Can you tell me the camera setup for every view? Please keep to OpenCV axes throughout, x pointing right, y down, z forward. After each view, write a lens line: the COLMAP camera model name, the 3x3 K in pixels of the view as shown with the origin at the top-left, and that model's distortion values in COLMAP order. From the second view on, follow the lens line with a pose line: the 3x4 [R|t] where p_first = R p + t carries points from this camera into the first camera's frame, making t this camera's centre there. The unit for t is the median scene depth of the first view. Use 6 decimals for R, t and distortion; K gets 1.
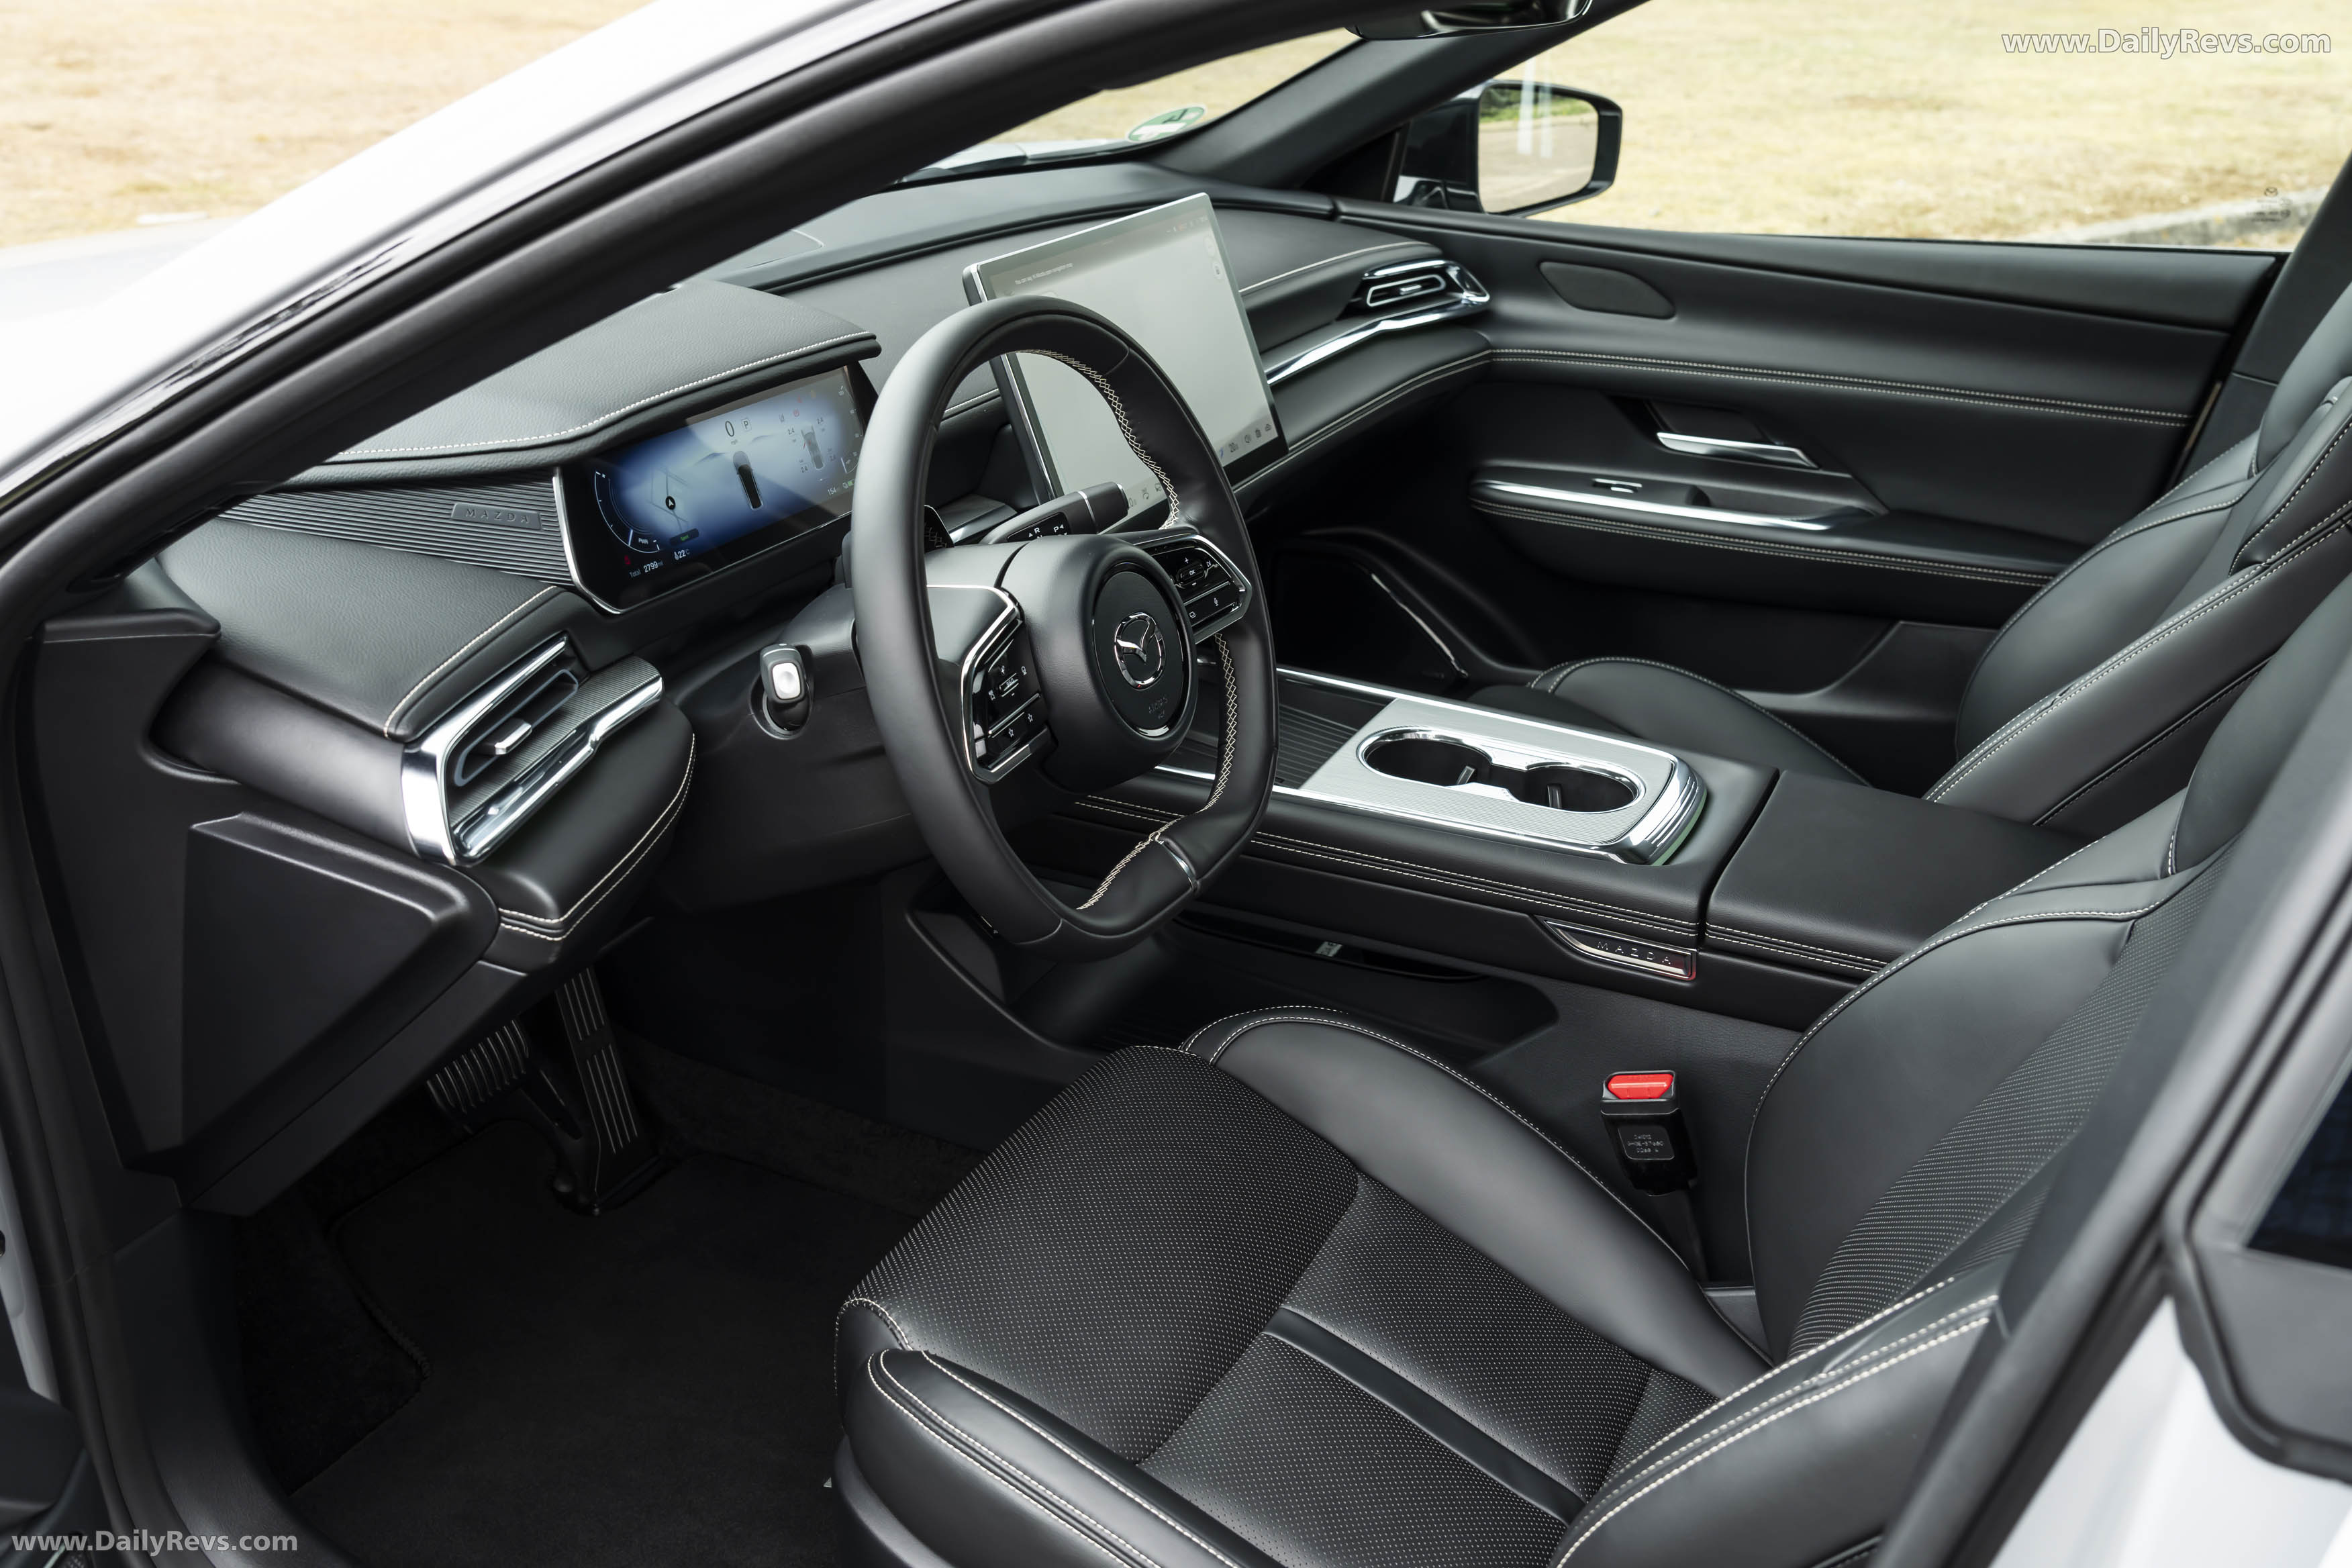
lens RADIAL K [[2223.4, 0, 1176.0], [0, 2223.4, 784.0], [0, 0, 1]] dist [0.068559, -0.004875]
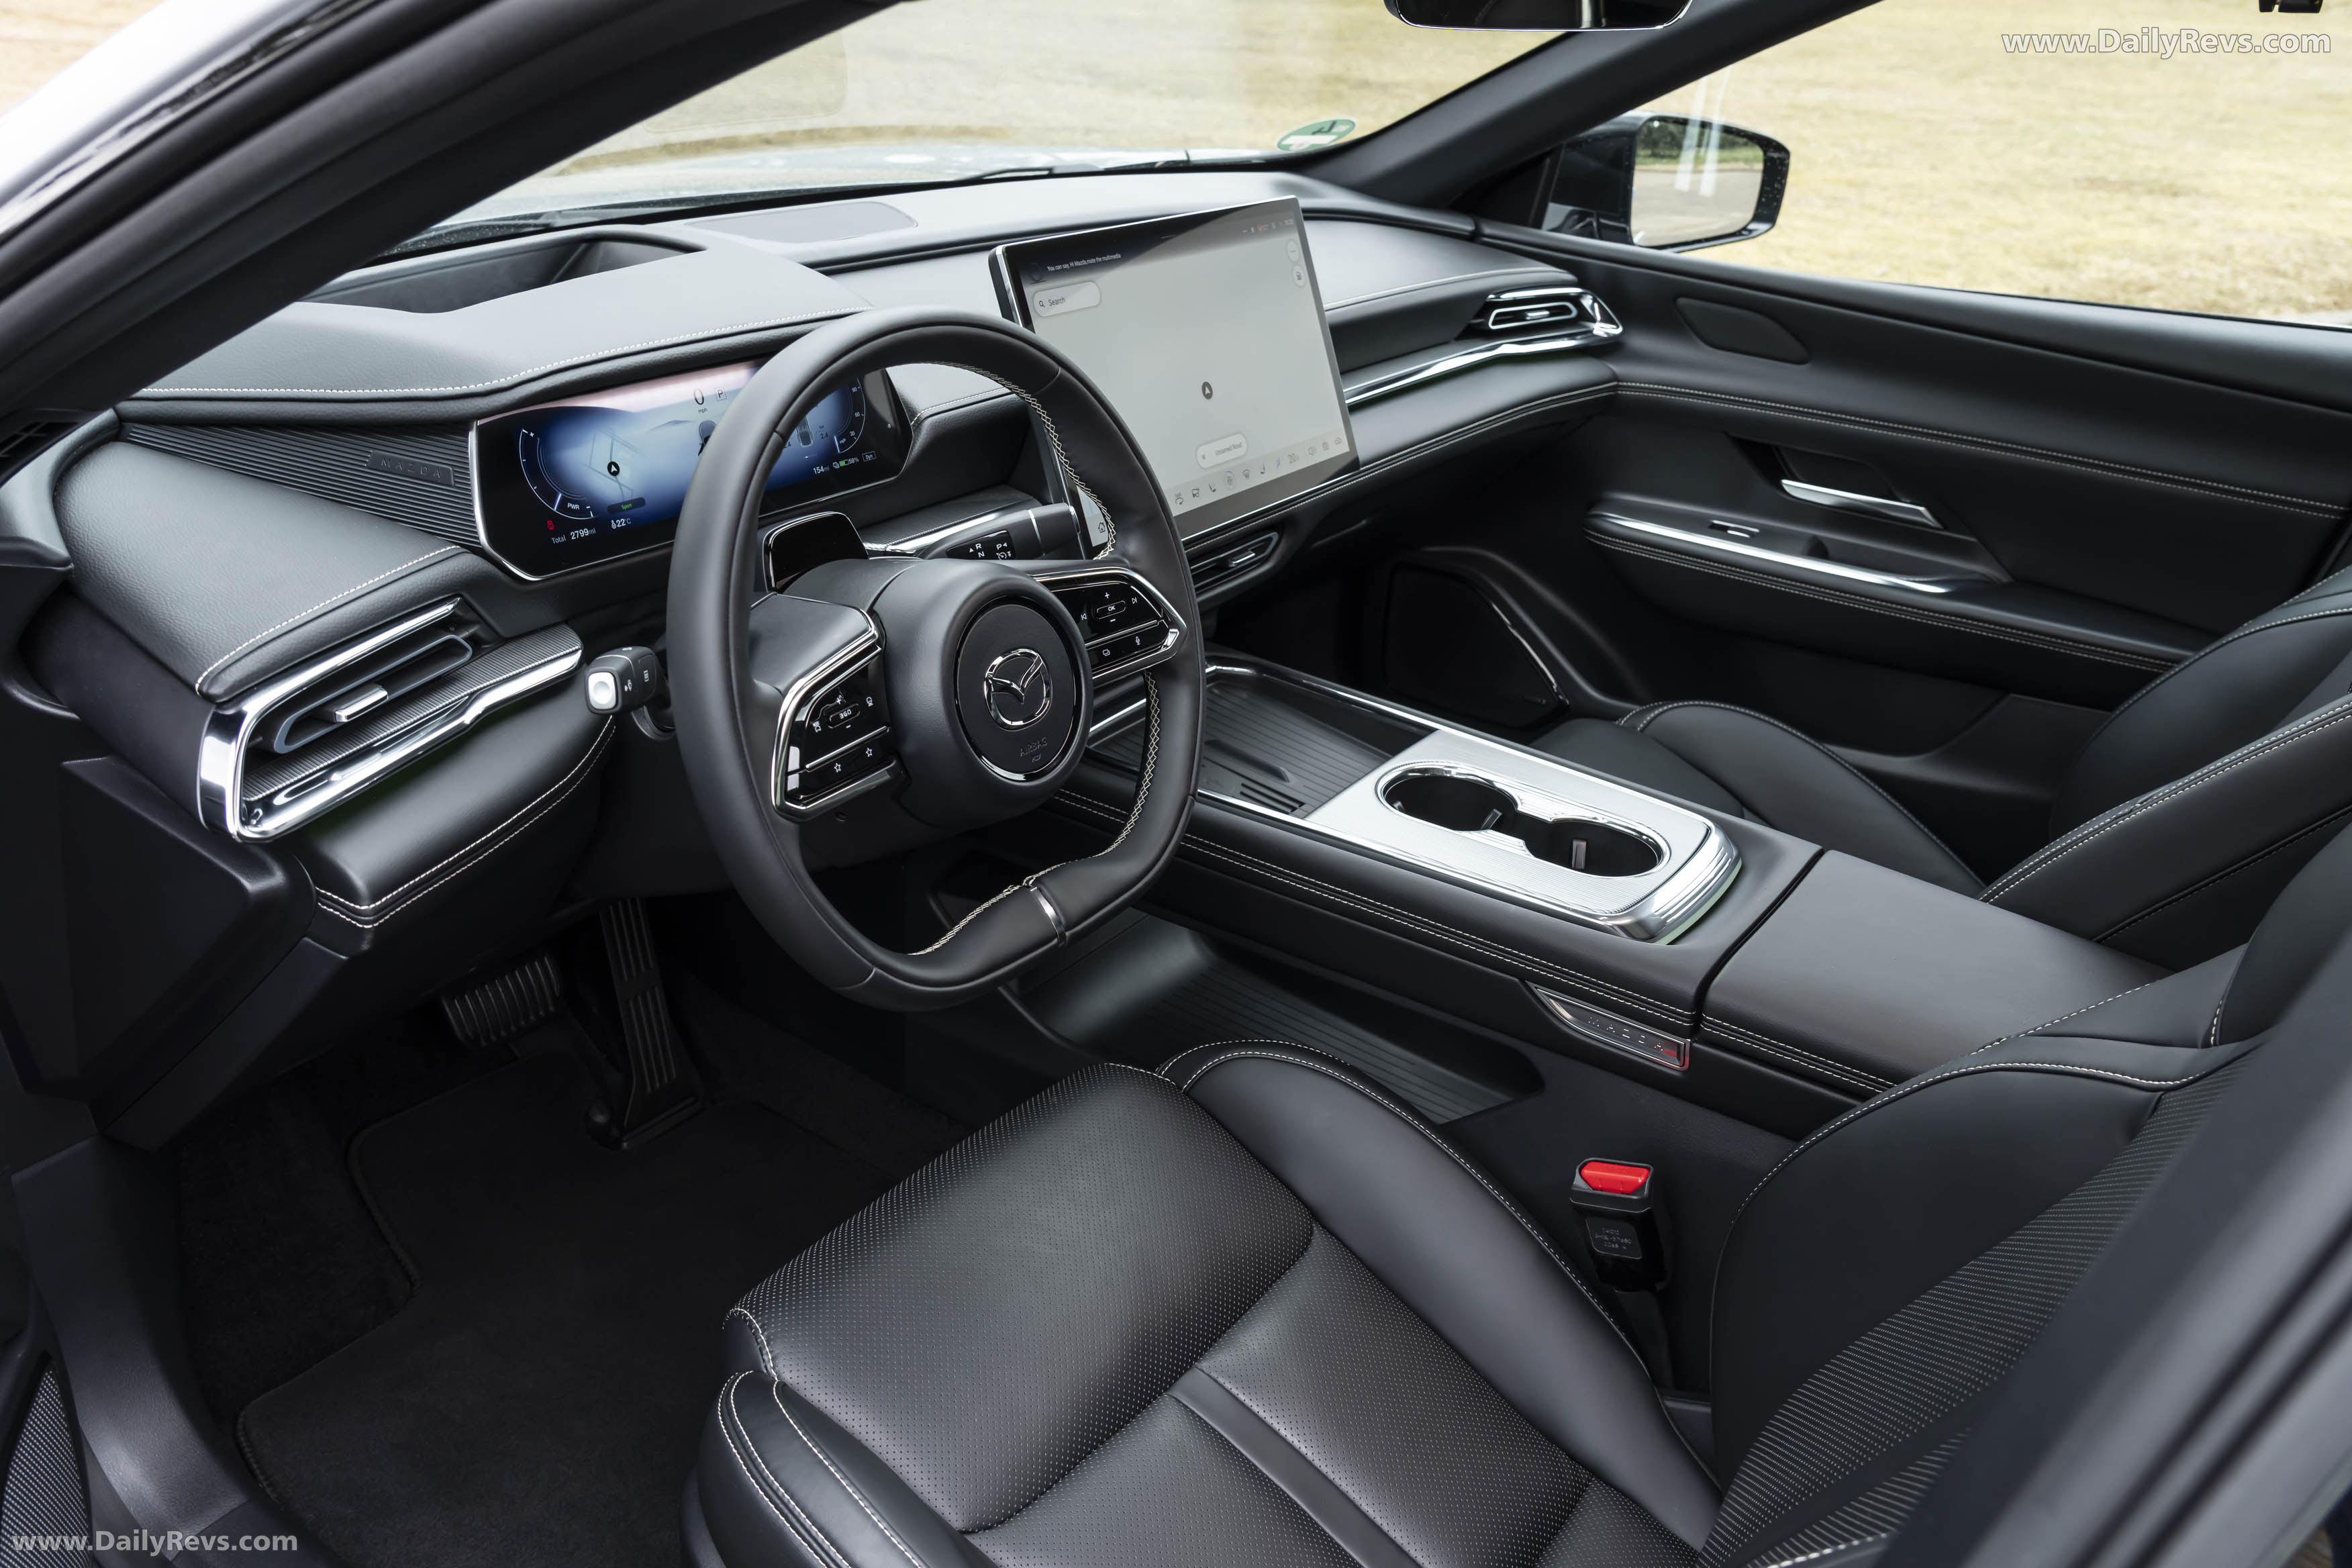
lens RADIAL K [[1919.0, 0, 1180.4], [0, 1919.0, 801.6], [0, 0, 1]] dist [0.036850, 0.004041]
pose [[0.987383, 0.101568, -0.121487, 0.081747], [-0.097580, 0.994488, 0.038356, -0.025386], [0.124713, -0.026017, 0.991852, 0.134690]]
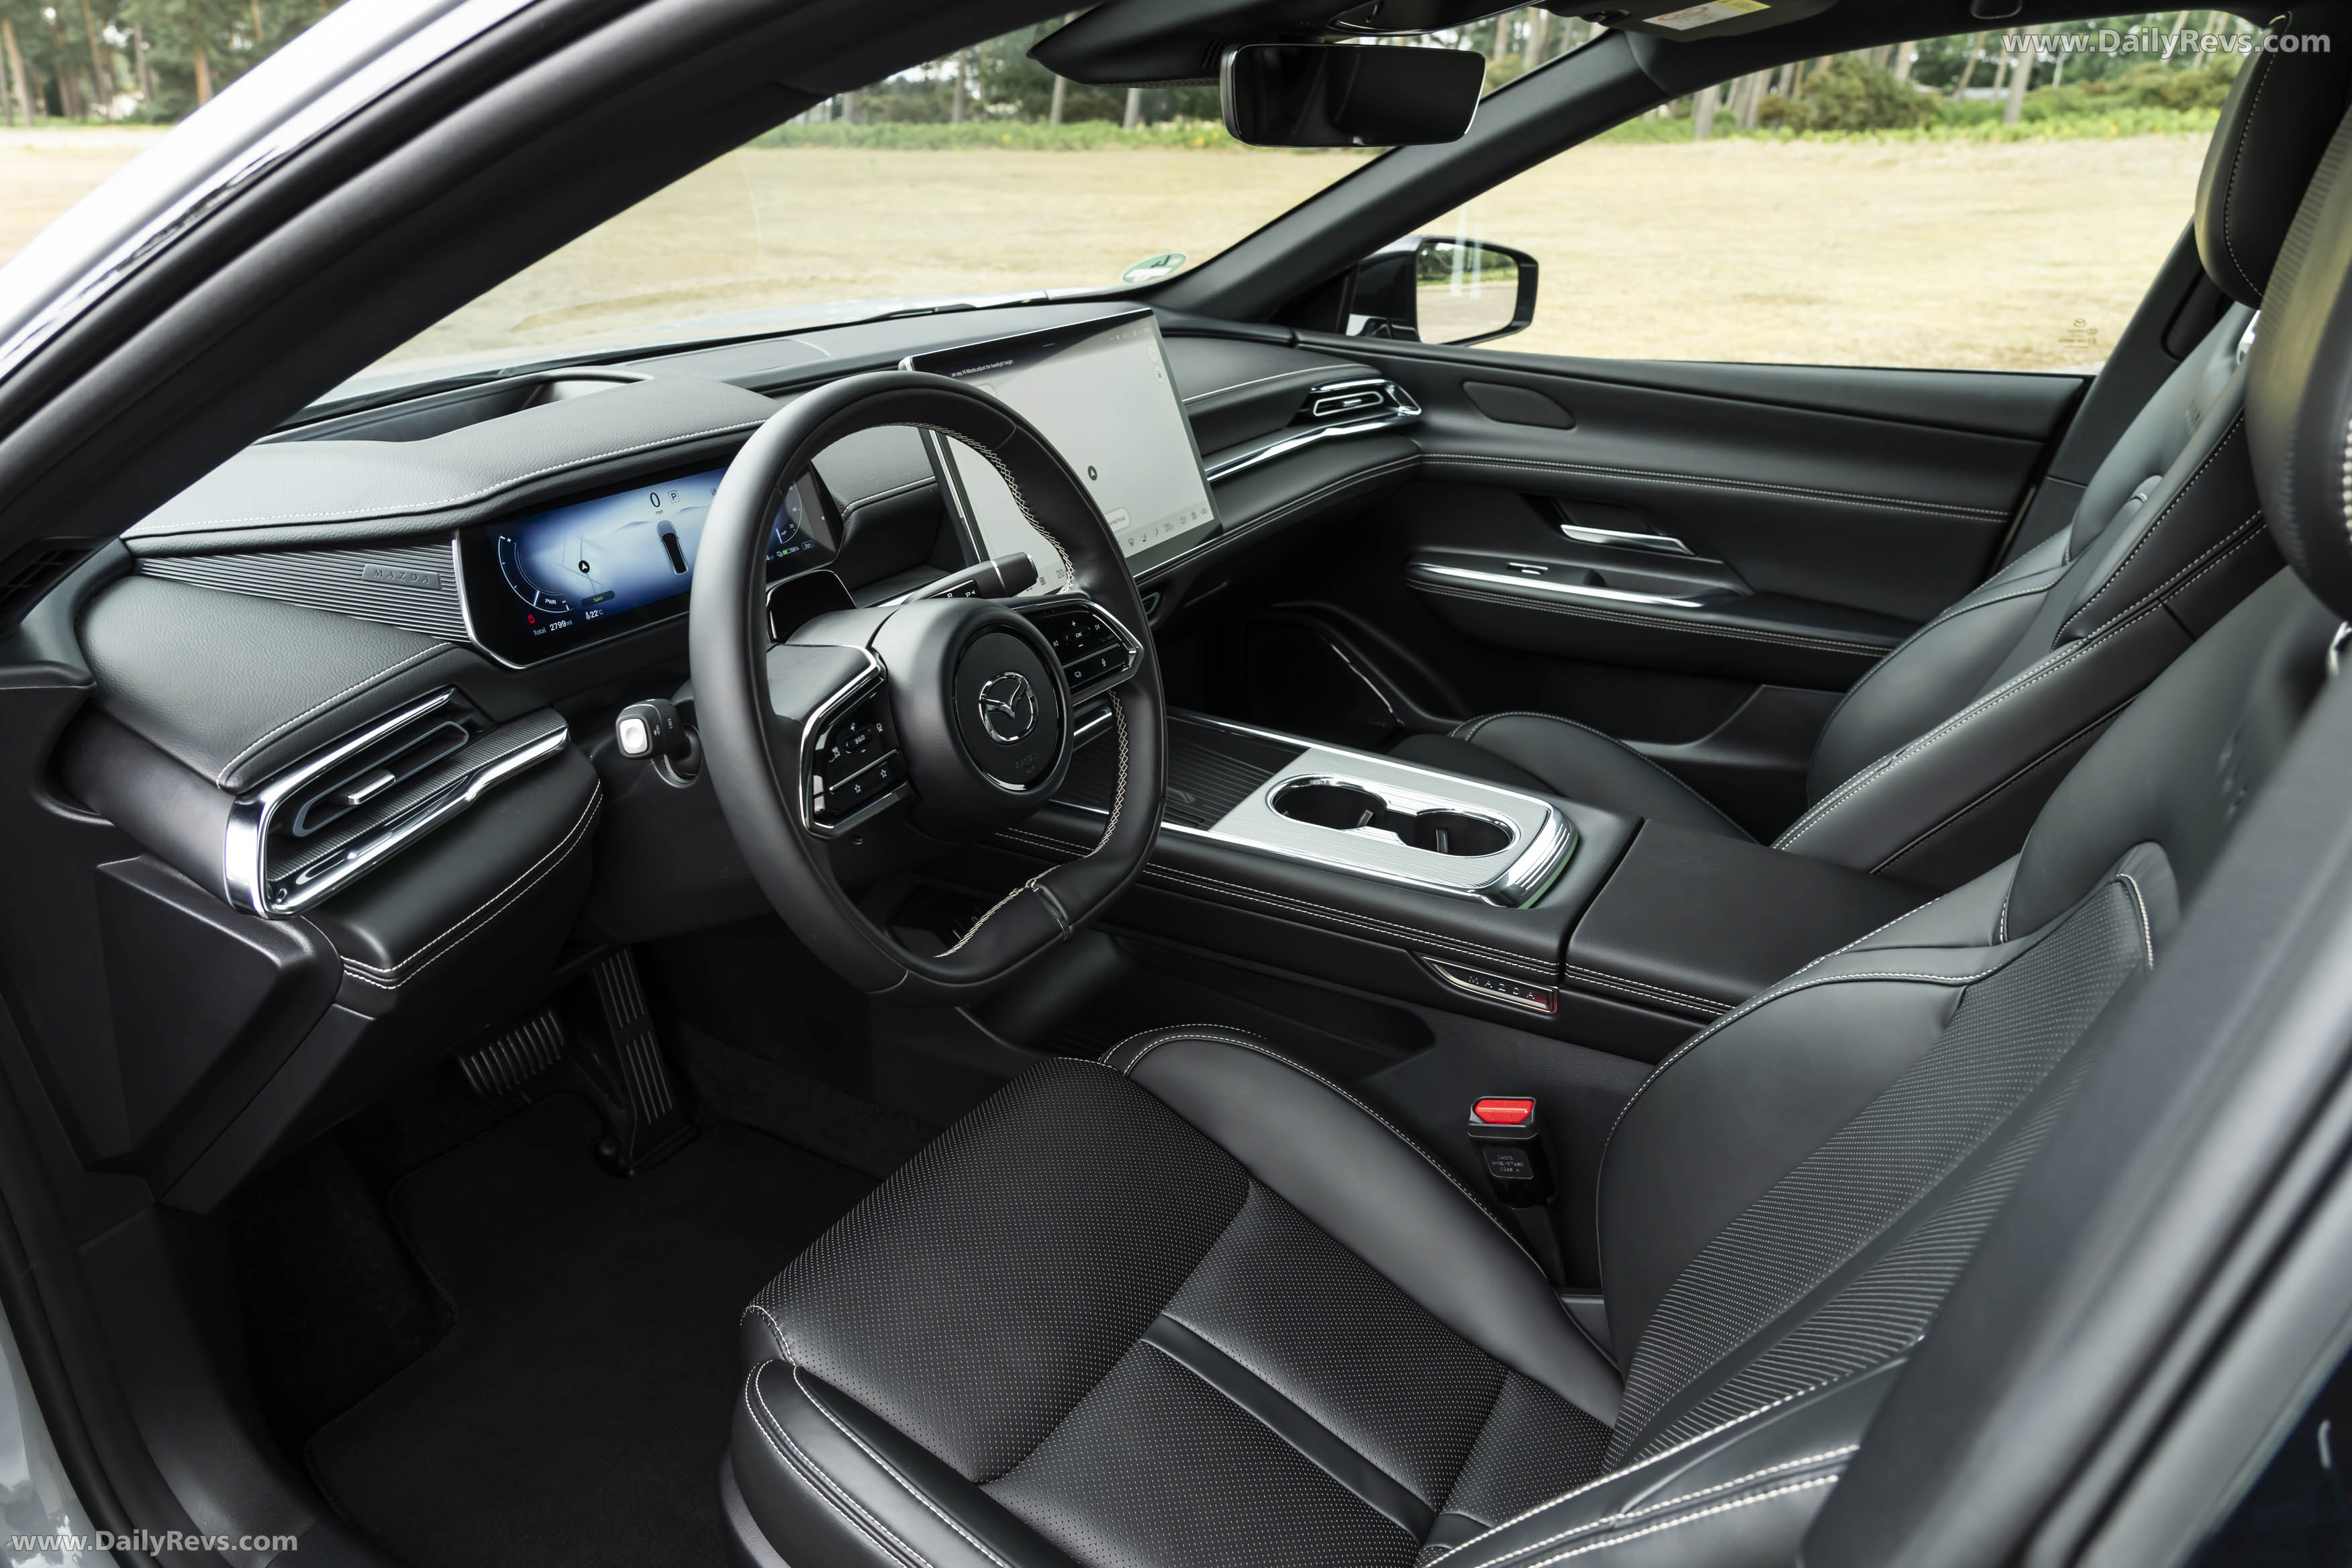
lens RADIAL K [[1589.1, 0, 1179.6], [0, 1589.1, 785.7], [0, 0, 1]] dist [-0.002984, 0.003799]
pose [[0.998666, 0.013638, -0.049804, 0.063933], [-0.013785, 0.999902, -0.002600, -0.014276], [0.049764, 0.003283, 0.998756, 0.160923]]
